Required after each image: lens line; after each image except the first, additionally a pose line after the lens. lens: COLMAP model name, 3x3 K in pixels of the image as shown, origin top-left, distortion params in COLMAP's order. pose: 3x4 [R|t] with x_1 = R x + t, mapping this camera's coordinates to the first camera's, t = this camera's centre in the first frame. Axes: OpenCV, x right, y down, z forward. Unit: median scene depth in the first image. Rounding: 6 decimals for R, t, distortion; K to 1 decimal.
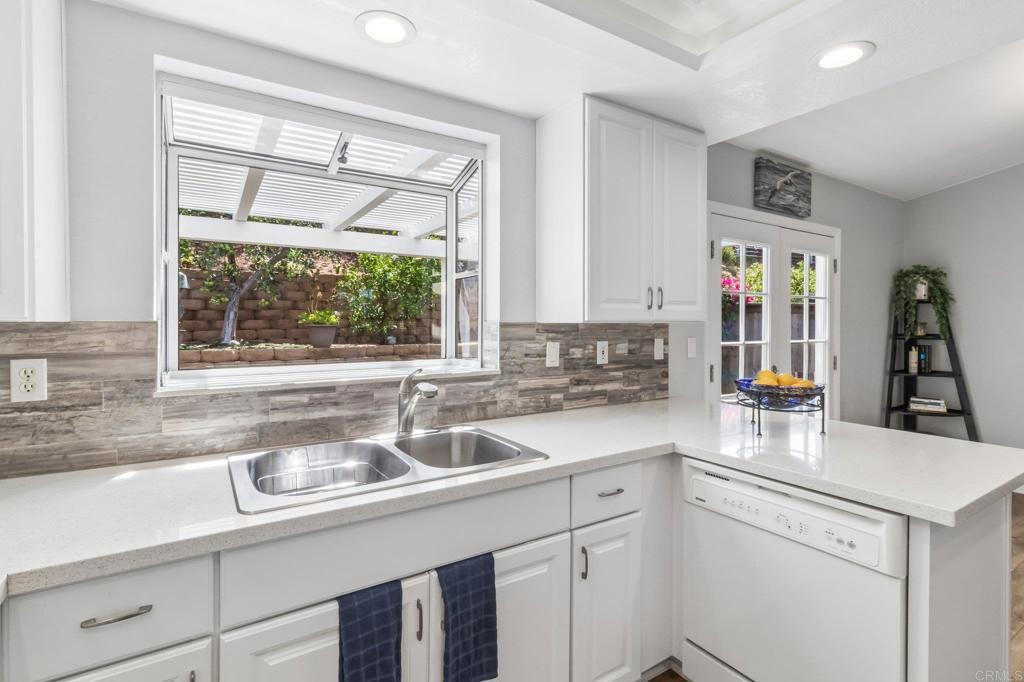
lens RADIAL K [[477.7, 0, 499.2], [0, 477.7, 324.4], [0, 0, 1]] dist [-0.001577, -0.000142]
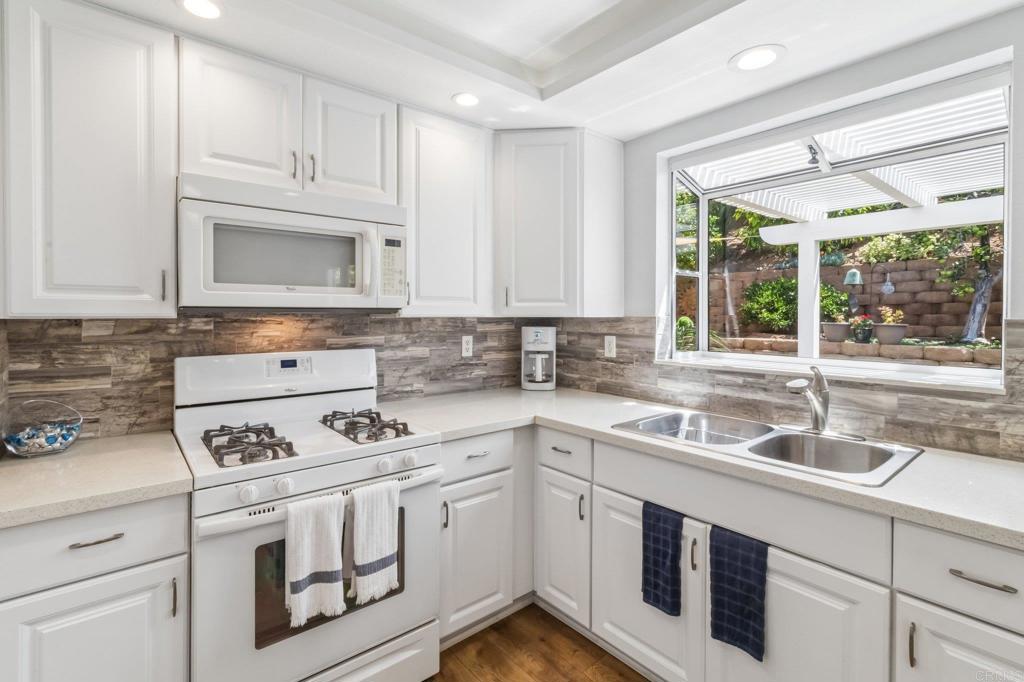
lens RADIAL K [[477.7, 0, 500.1], [0, 477.7, 319.2], [0, 0, 1]] dist [-0.001577, -0.000142]
pose [[0.120556, 0.009357, -0.992662, 0.771210], [-0.005735, 0.999945, 0.008729, -0.009028], [0.992690, 0.004641, 0.120603, 0.252677]]
